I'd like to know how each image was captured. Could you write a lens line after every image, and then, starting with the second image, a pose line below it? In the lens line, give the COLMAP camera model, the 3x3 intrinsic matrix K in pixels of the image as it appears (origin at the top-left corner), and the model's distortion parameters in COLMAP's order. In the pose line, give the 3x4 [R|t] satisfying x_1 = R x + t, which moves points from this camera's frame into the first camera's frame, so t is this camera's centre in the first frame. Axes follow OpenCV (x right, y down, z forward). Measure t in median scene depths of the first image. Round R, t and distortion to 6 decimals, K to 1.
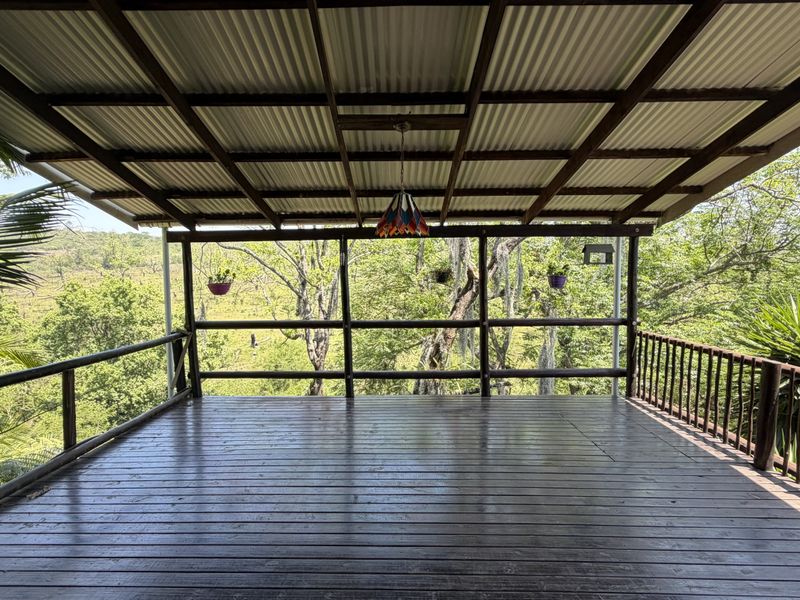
lens RADIAL K [[423.5, 0, 395.7], [0, 423.5, 297.4], [0, 0, 1]] dist [0.002050, -0.000746]
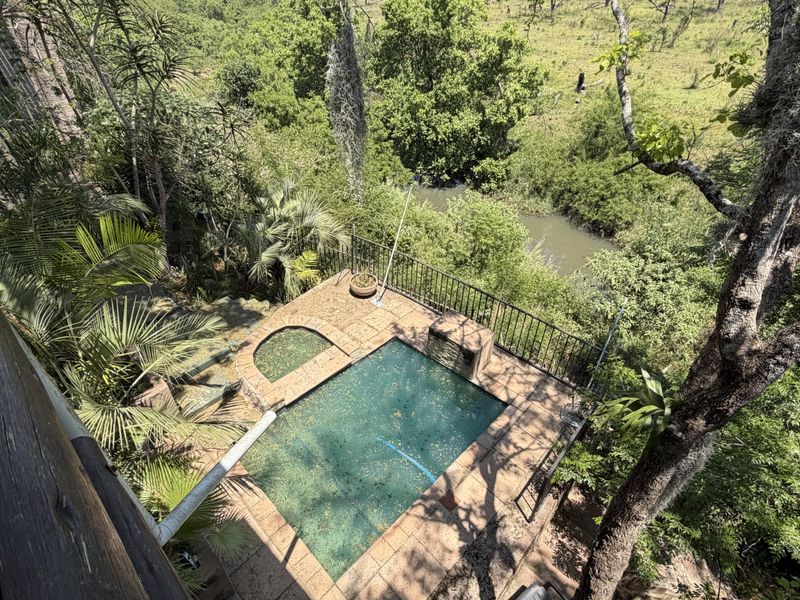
lens RADIAL K [[423.5, 0, 395.5], [0, 423.5, 298.5], [0, 0, 1]] dist [0.002050, -0.000746]
pose [[0.760118, 0.394484, -0.516336, -0.046532], [-0.043646, 0.823828, 0.565157, 0.001959], [0.648318, -0.407050, 0.643424, 0.154449]]
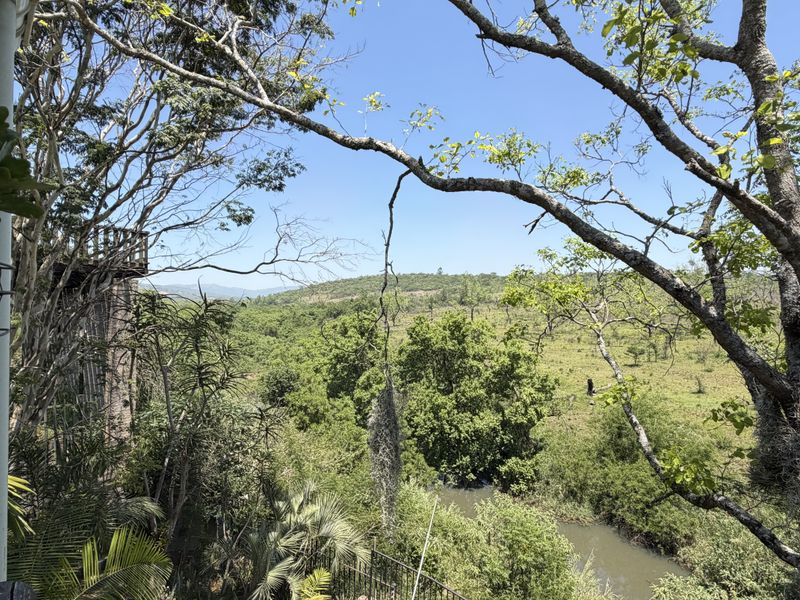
lens RADIAL K [[423.5, 0, 395.4], [0, 423.5, 299.3], [0, 0, 1]] dist [0.002050, -0.000746]
pose [[0.724538, -0.011300, -0.689142, -0.045718], [-0.044858, 0.996973, -0.063509, -0.004951], [0.687773, 0.076929, 0.721838, 0.150847]]
